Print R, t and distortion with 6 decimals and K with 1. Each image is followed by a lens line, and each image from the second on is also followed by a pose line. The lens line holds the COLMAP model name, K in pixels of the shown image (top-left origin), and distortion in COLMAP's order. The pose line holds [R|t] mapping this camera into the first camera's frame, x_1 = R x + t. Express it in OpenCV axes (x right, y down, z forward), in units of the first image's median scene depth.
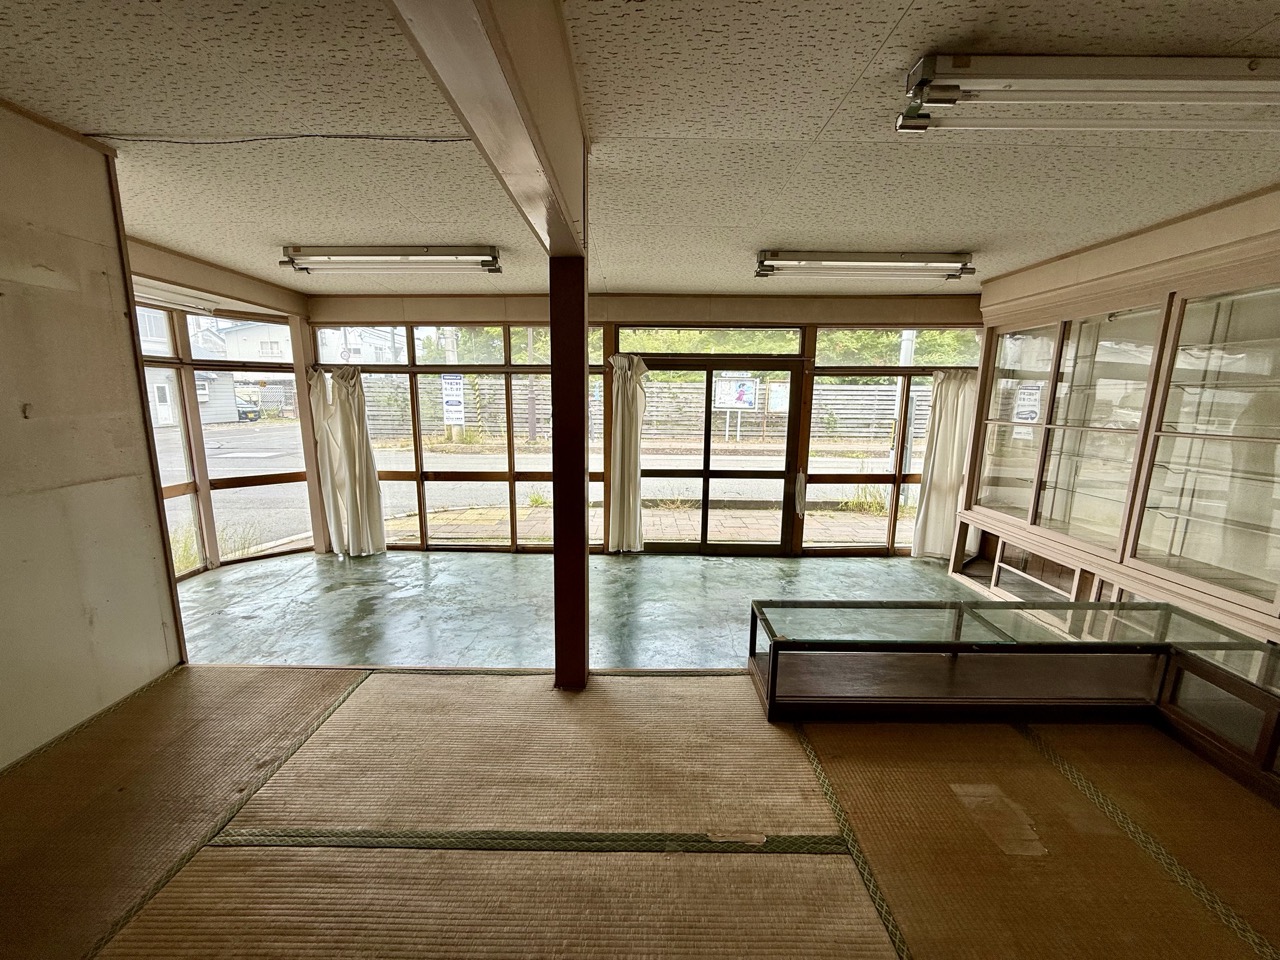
lens RADIAL K [[519.4, 0, 640.0], [0, 519.4, 480.0], [0, 0, 1]] dist [0.001364, -0.000907]
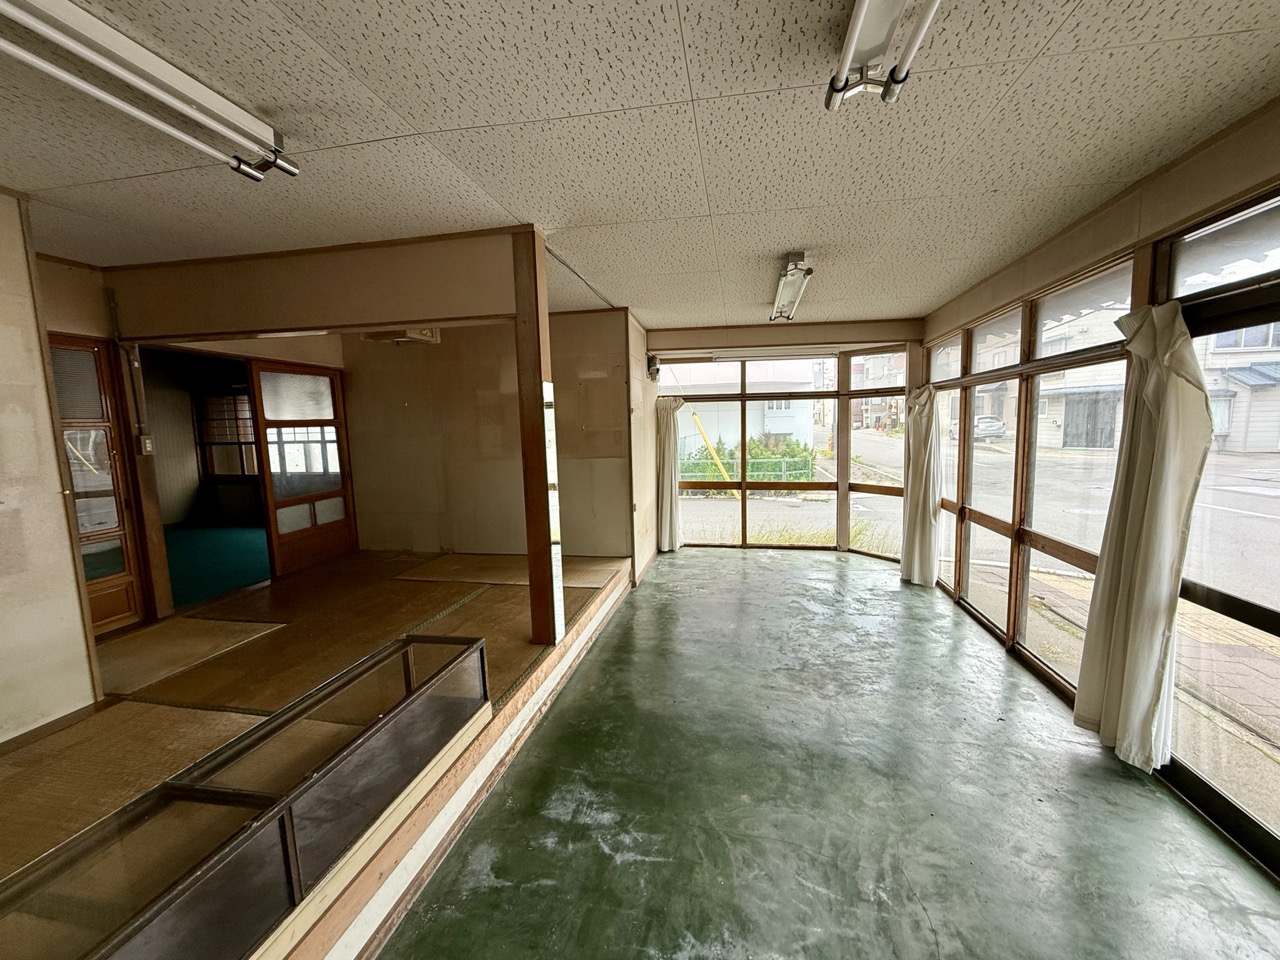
lens RADIAL K [[512.6, 0, 640.0], [0, 512.6, 480.0], [0, 0, 1]] dist [0.002684, 0.000291]
pose [[-0.187949, 0.100582, -0.977015, 0.488633], [-0.141472, 0.981597, 0.128269, -0.093307], [0.971937, 0.162328, -0.170261, 0.678502]]
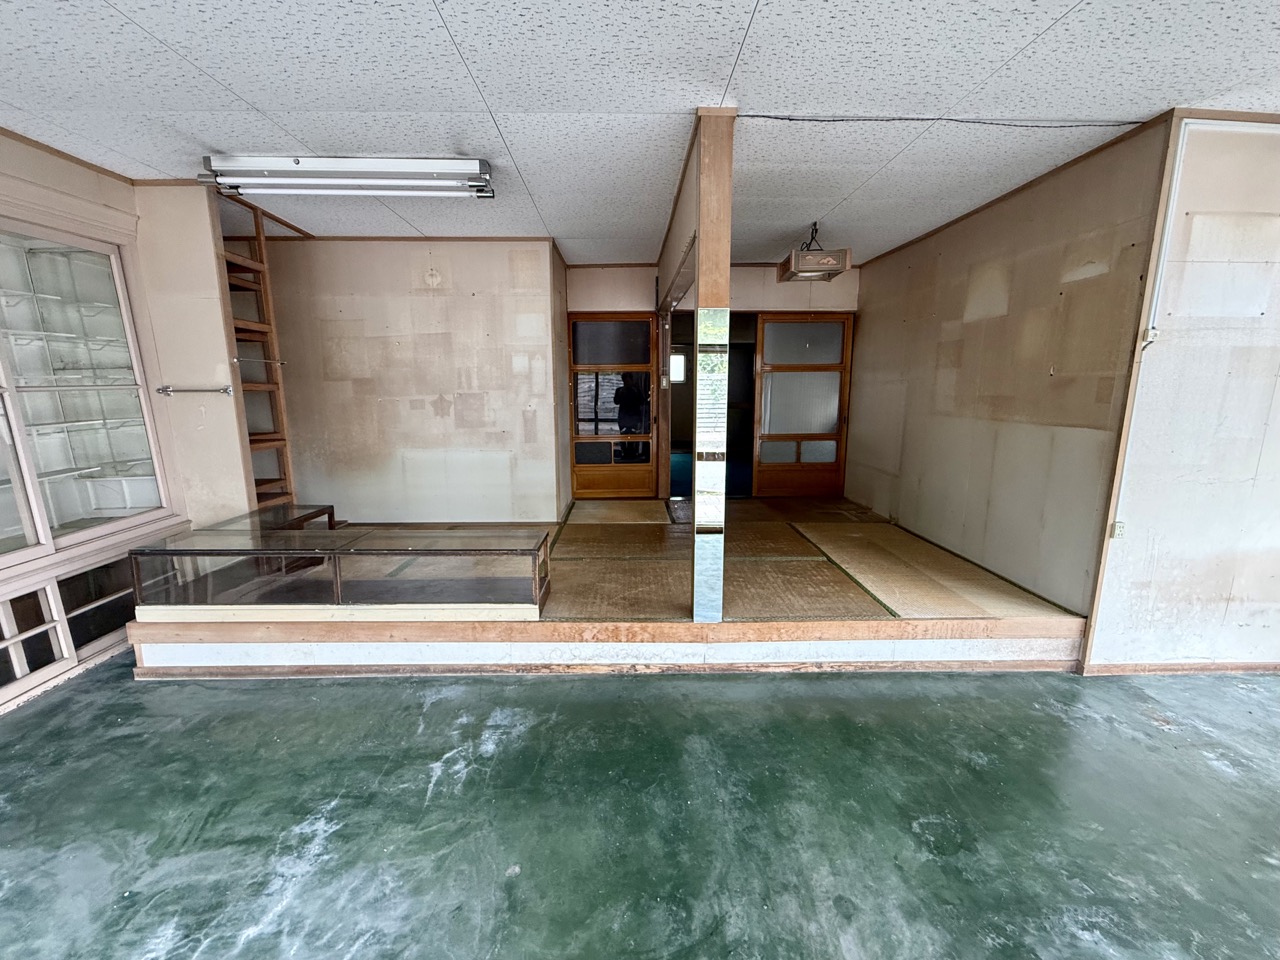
lens RADIAL K [[519.4, 0, 640.0], [0, 519.4, 480.0], [0, 0, 1]] dist [0.001364, -0.000907]
pose [[-0.999121, -0.003504, -0.041777, 0.021151], [-0.017491, 0.940472, 0.339420, -0.124746], [0.038101, 0.339852, -0.939707, 0.953130]]
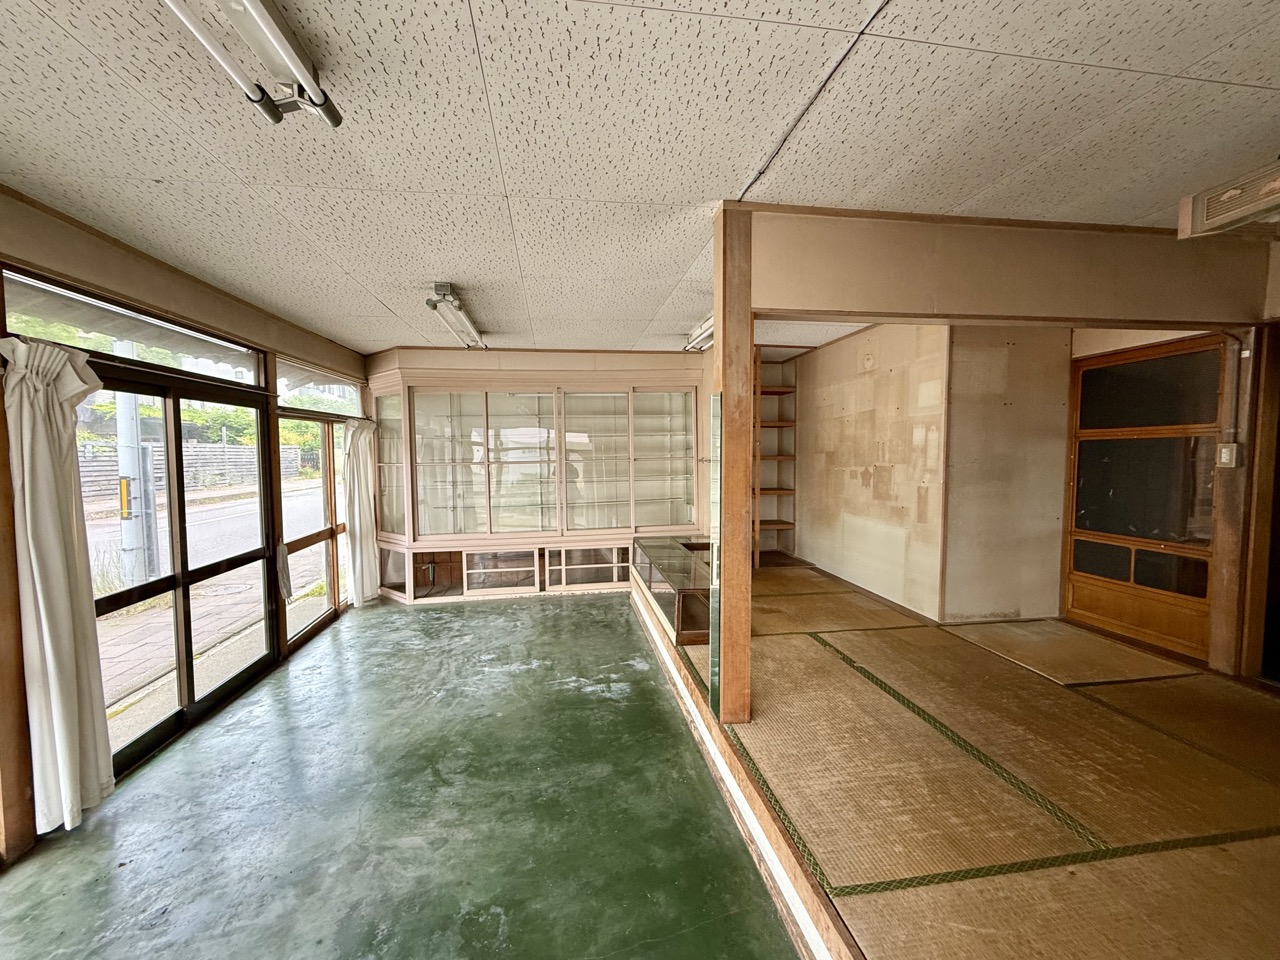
lens RADIAL K [[519.4, 0, 640.0], [0, 519.4, 480.0], [0, 0, 1]] dist [0.001364, -0.000907]
pose [[-0.166472, -0.066357, 0.983811, -0.523258], [0.169496, 0.980956, 0.094845, -0.091647], [-0.971369, 0.182542, -0.152055, 0.616523]]
